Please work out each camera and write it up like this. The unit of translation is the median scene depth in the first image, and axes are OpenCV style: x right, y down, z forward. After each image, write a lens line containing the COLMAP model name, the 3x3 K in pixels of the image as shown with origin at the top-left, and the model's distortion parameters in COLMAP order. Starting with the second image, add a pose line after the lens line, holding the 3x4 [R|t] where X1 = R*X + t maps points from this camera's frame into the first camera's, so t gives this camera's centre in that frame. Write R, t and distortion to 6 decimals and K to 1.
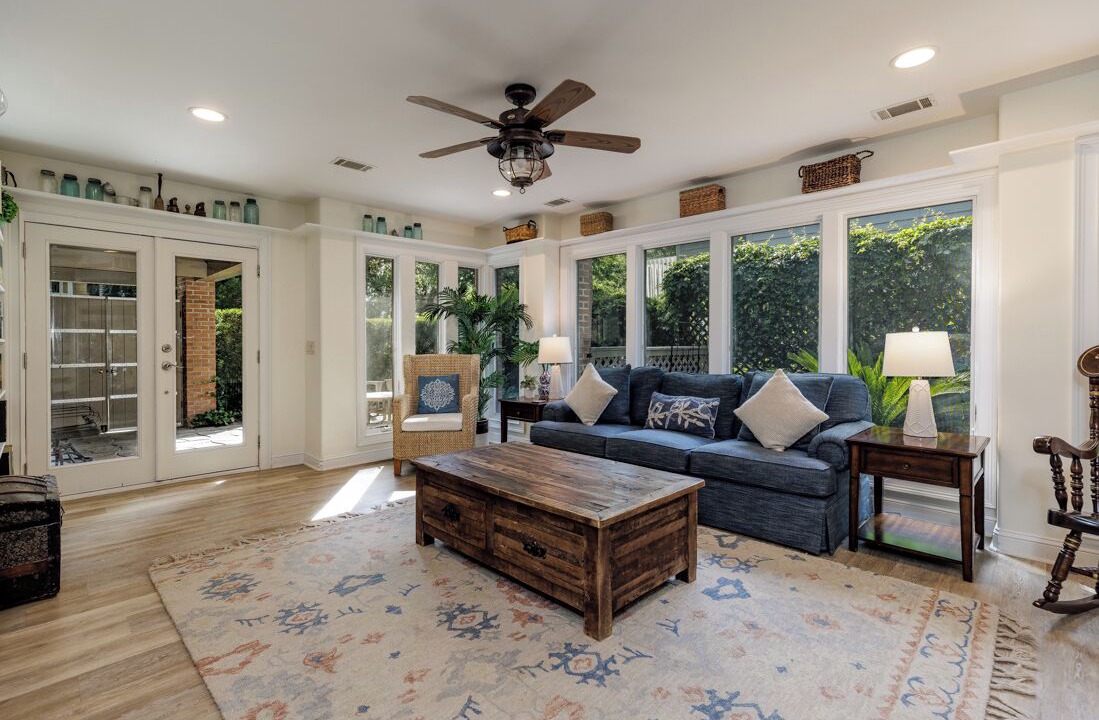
lens RADIAL K [[513.0, 0, 545.5], [0, 513.0, 344.8], [0, 0, 1]] dist [0.004134, -0.000363]
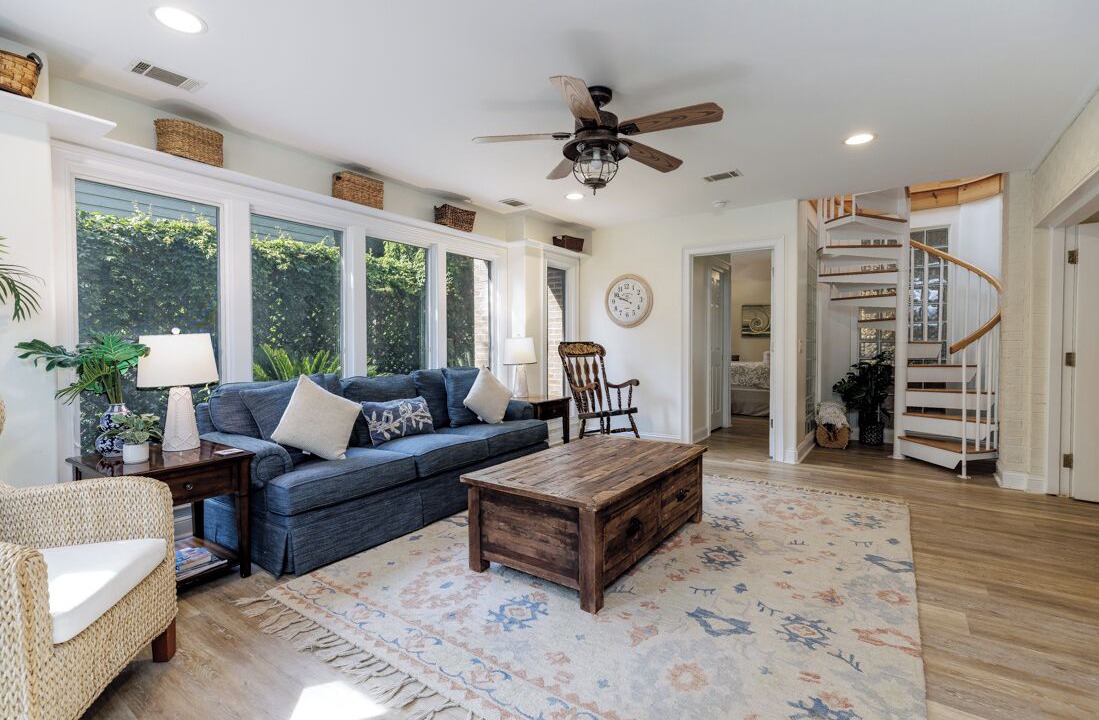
lens RADIAL K [[513.0, 0, 550.8], [0, 513.0, 354.6], [0, 0, 1]] dist [0.004134, -0.000363]
pose [[-0.193950, -0.020275, 0.980802, -1.235409], [0.007182, 0.999730, 0.022086, -0.005538], [-0.980985, 0.011328, -0.193752, 1.550443]]
